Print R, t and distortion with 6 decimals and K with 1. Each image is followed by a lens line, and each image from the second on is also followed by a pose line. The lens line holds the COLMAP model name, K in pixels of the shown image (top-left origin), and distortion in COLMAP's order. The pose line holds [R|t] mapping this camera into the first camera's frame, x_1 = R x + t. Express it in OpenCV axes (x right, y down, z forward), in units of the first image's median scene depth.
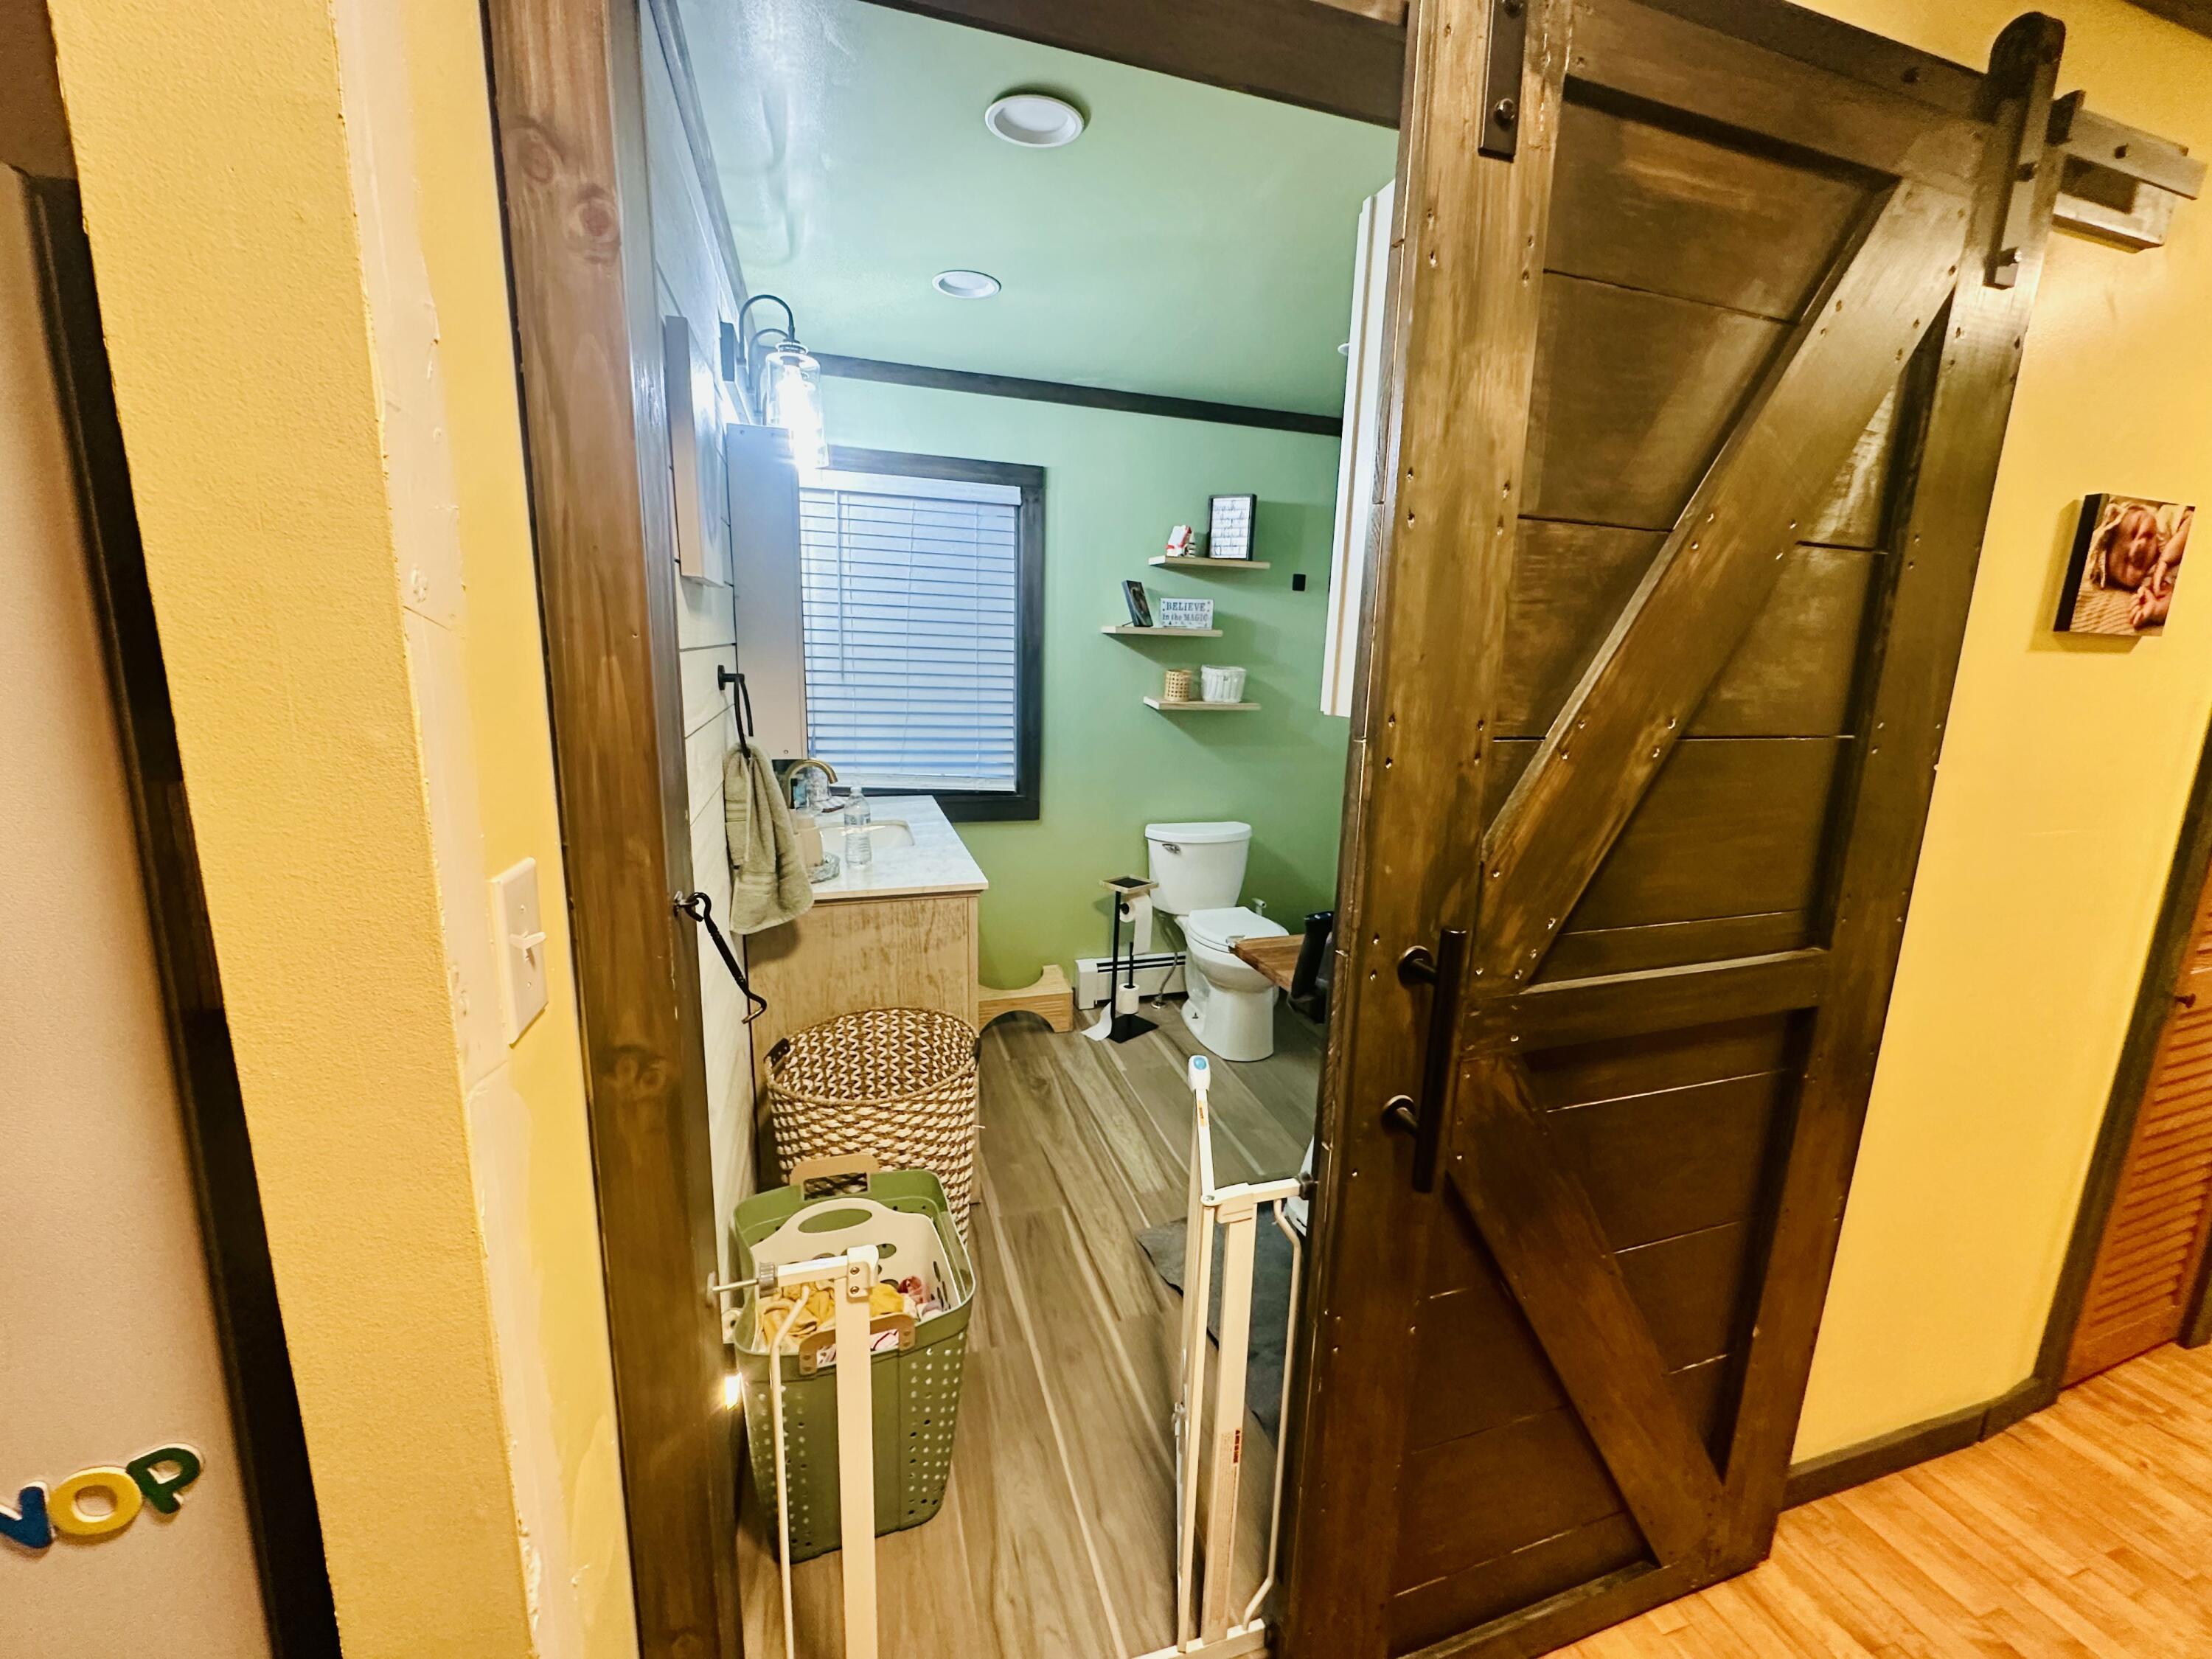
lens RADIAL K [[891.1, 0, 1106.0], [0, 891.1, 829.5], [0, 0, 1]] dist [0.000349, 0.000007]
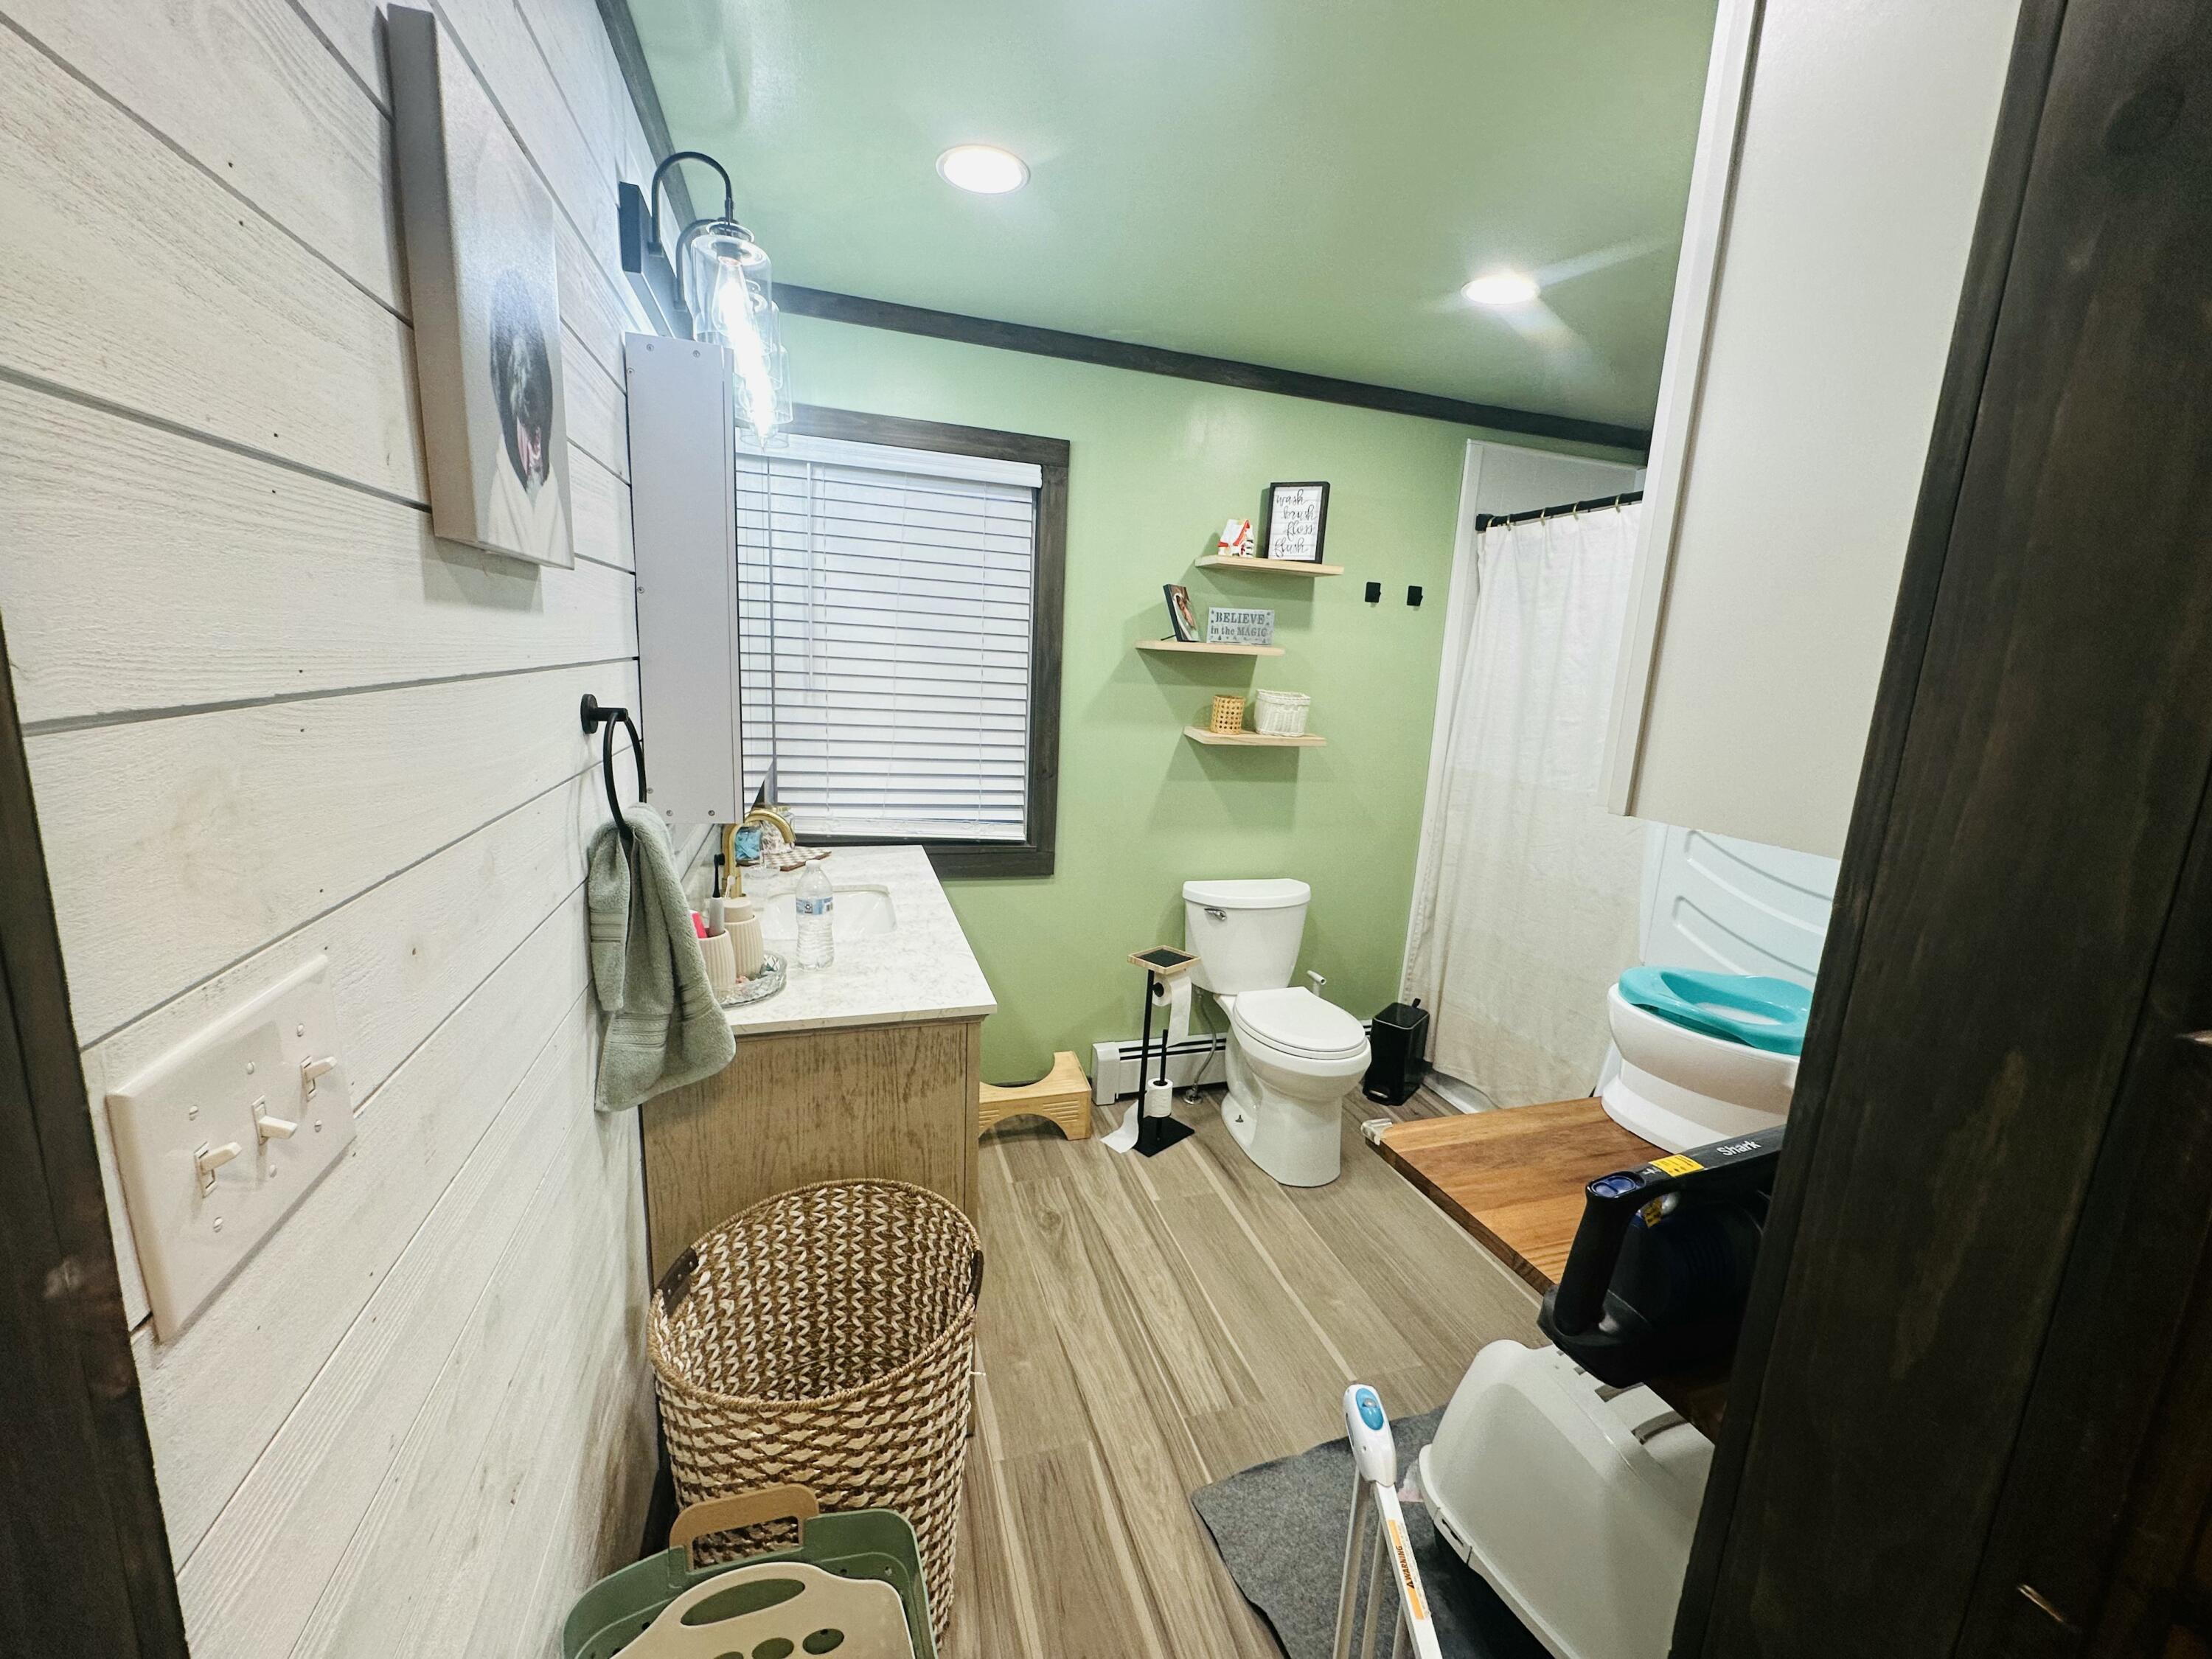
lens RADIAL K [[885.6, 0, 1106.0], [0, 885.6, 829.5], [0, 0, 1]] dist [0.000366, 0.000085]
pose [[0.999780, 0.019263, 0.008265, -0.037856], [-0.019183, 0.999770, -0.009605, -0.050649], [-0.008448, 0.009445, 0.999920, 0.208079]]
